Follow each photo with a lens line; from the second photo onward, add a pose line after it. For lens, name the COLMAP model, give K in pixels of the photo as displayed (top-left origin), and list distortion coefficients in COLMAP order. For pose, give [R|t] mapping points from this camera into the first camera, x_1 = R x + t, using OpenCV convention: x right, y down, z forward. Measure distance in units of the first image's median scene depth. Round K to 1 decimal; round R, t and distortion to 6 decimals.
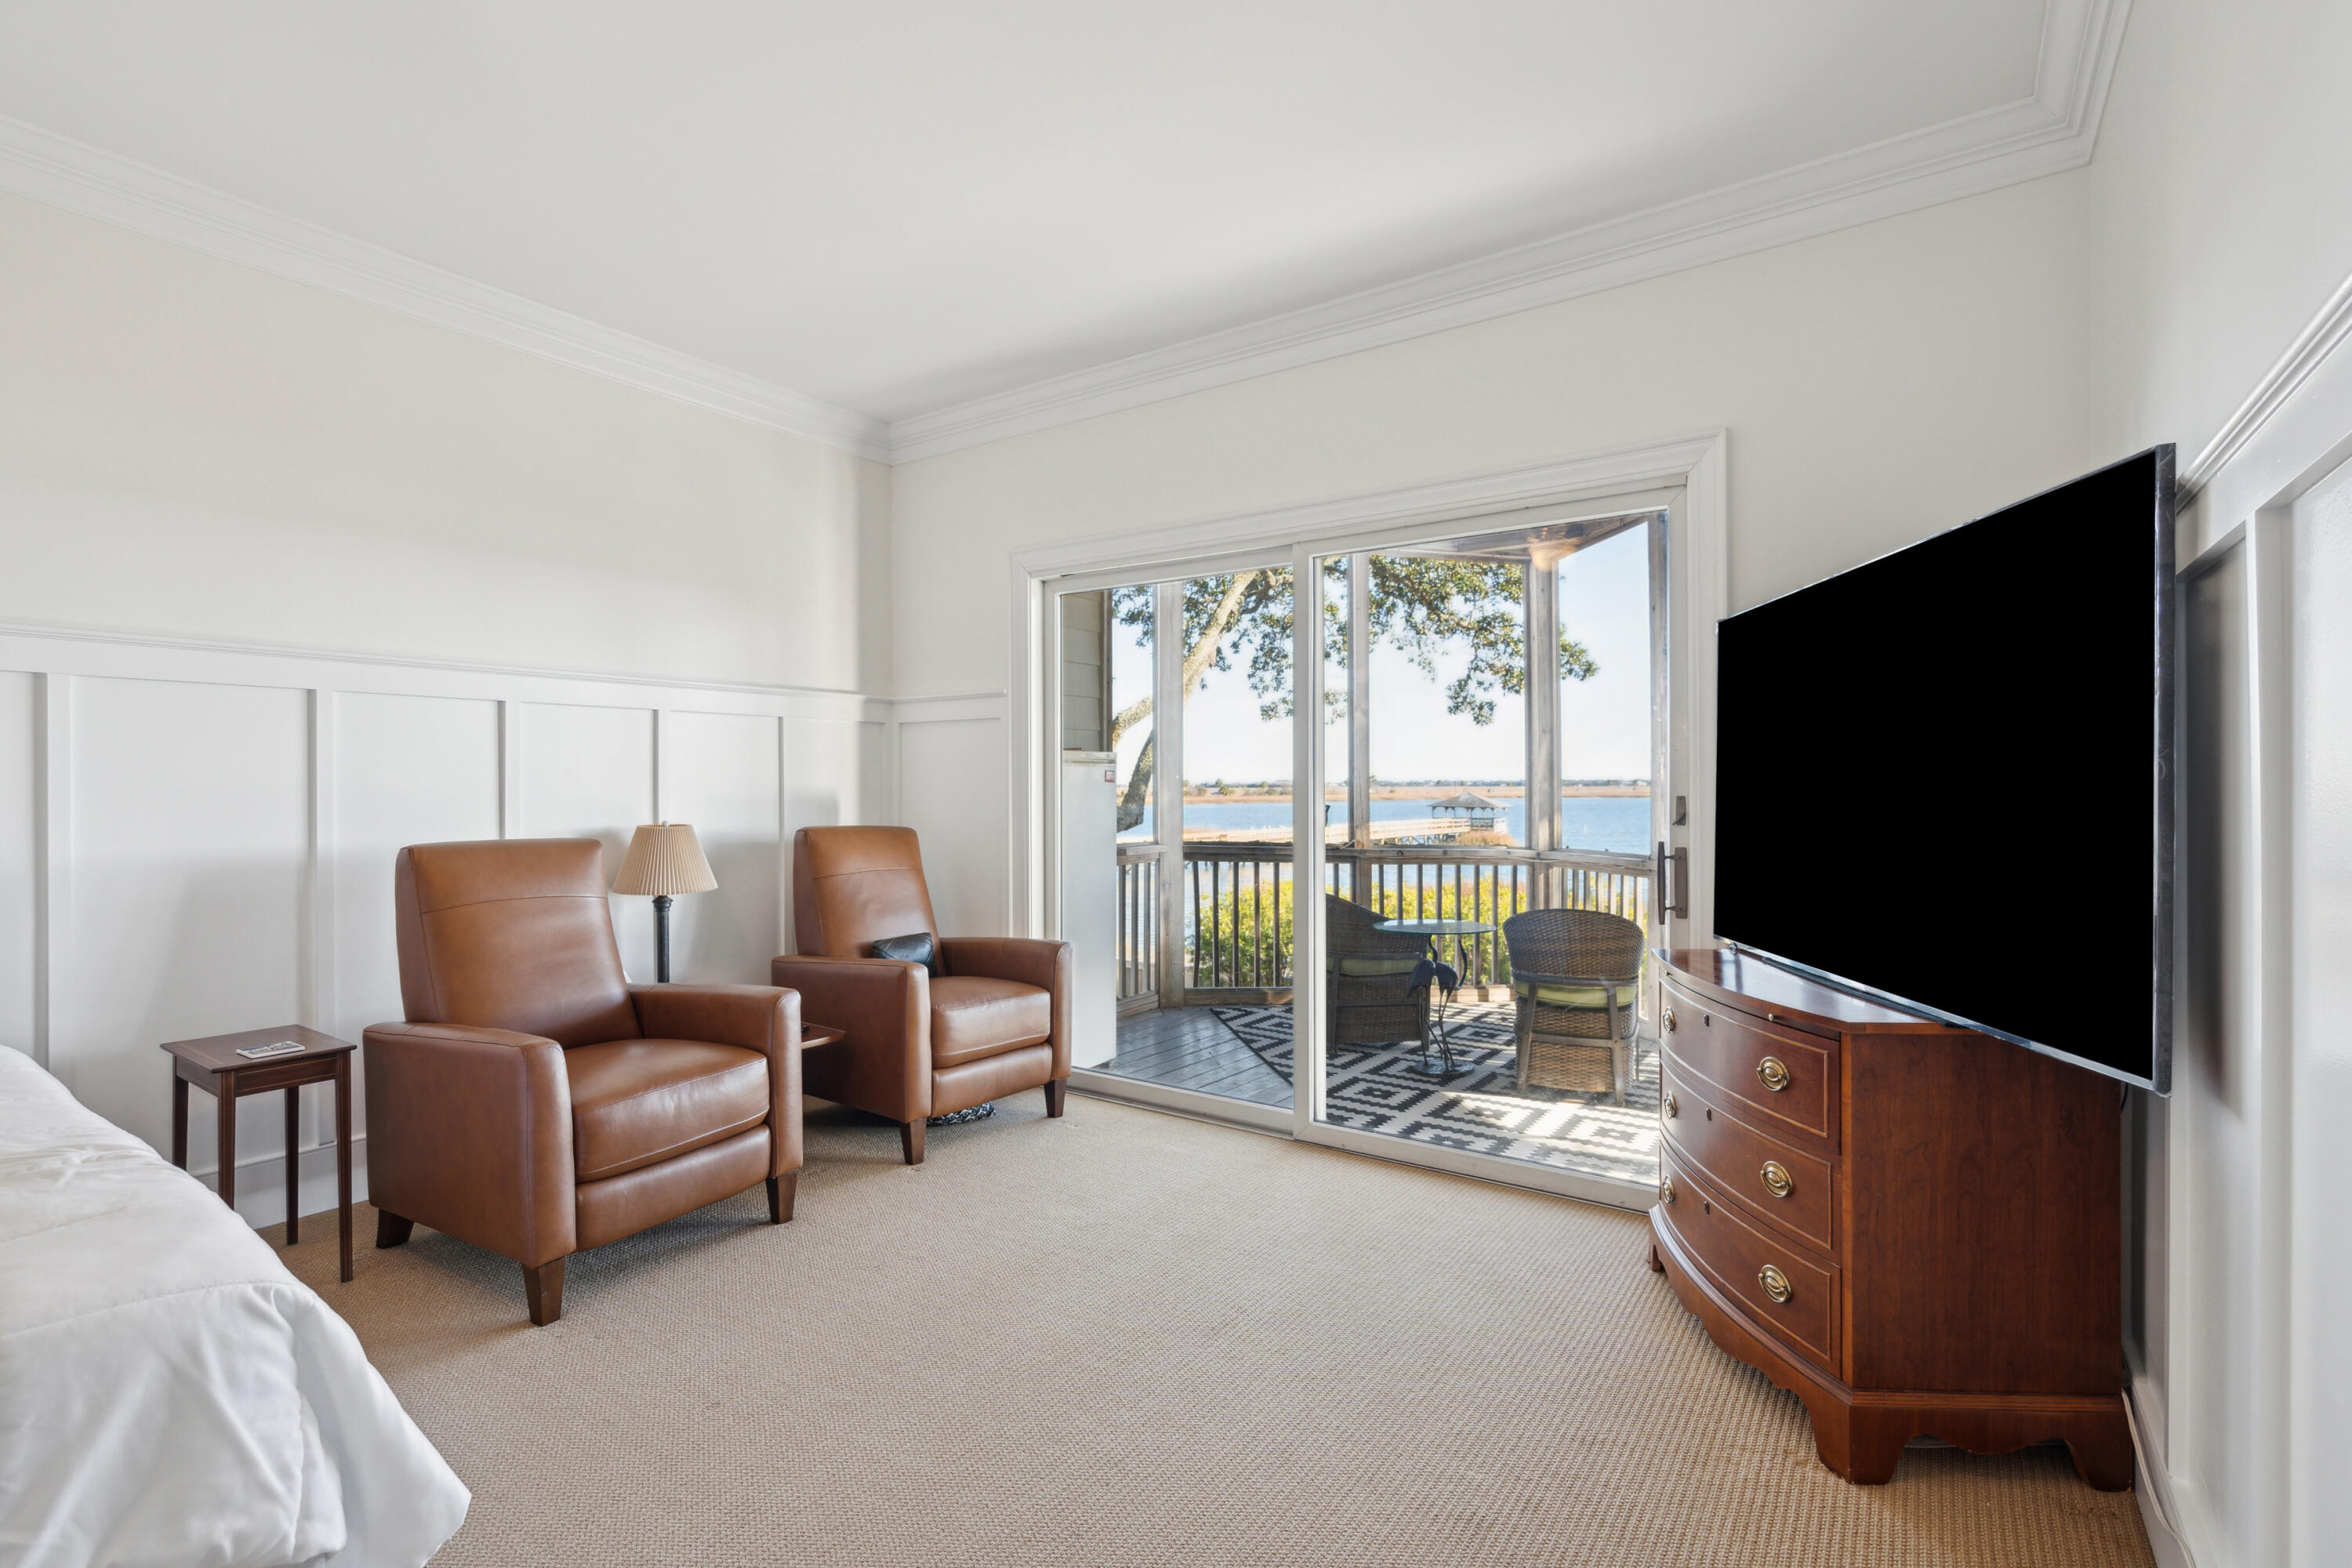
lens RADIAL K [[1069.2, 0, 1183.8], [0, 1069.2, 788.7], [0, 0, 1]] dist [-0.001587, -0.000035]
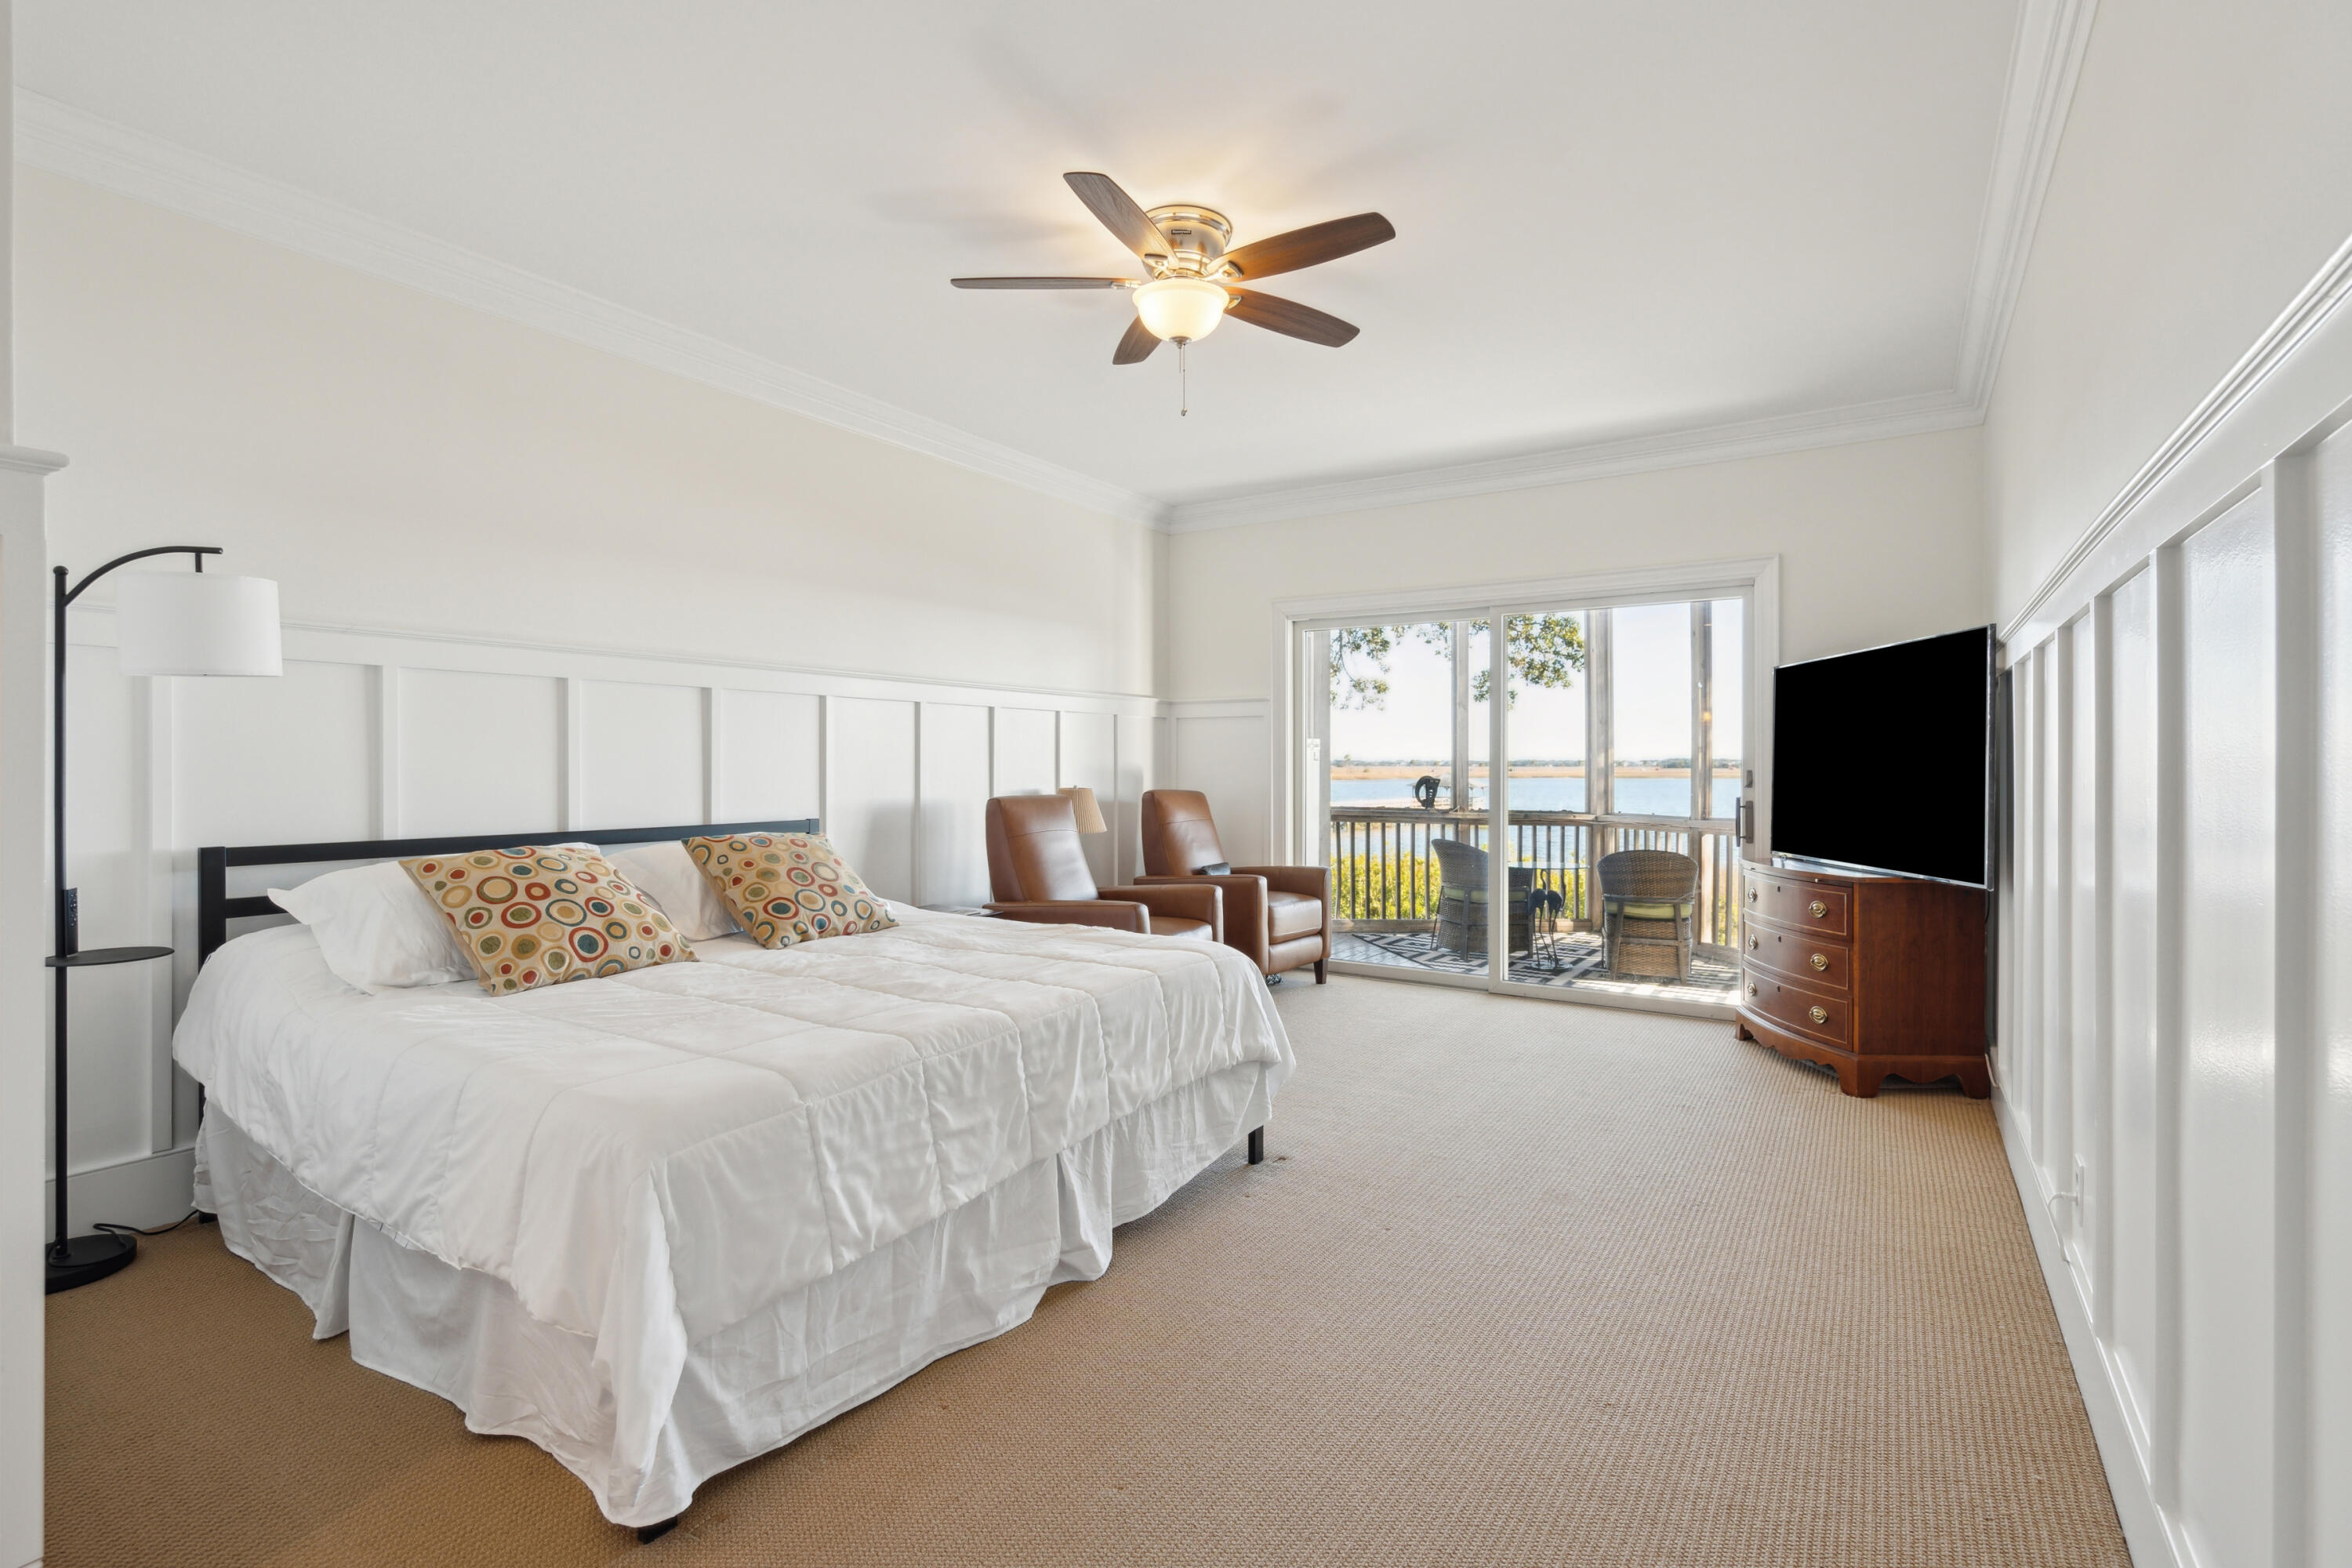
lens RADIAL K [[1097.4, 0, 1171.1], [0, 1097.4, 767.7], [0, 0, 1]] dist [-0.001877, 0.000175]
pose [[0.999598, 0.003677, 0.028098, -0.361842], [-0.003677, 0.999993, -0.000047, 0.004708], [-0.028098, -0.000056, 0.999605, -0.512101]]
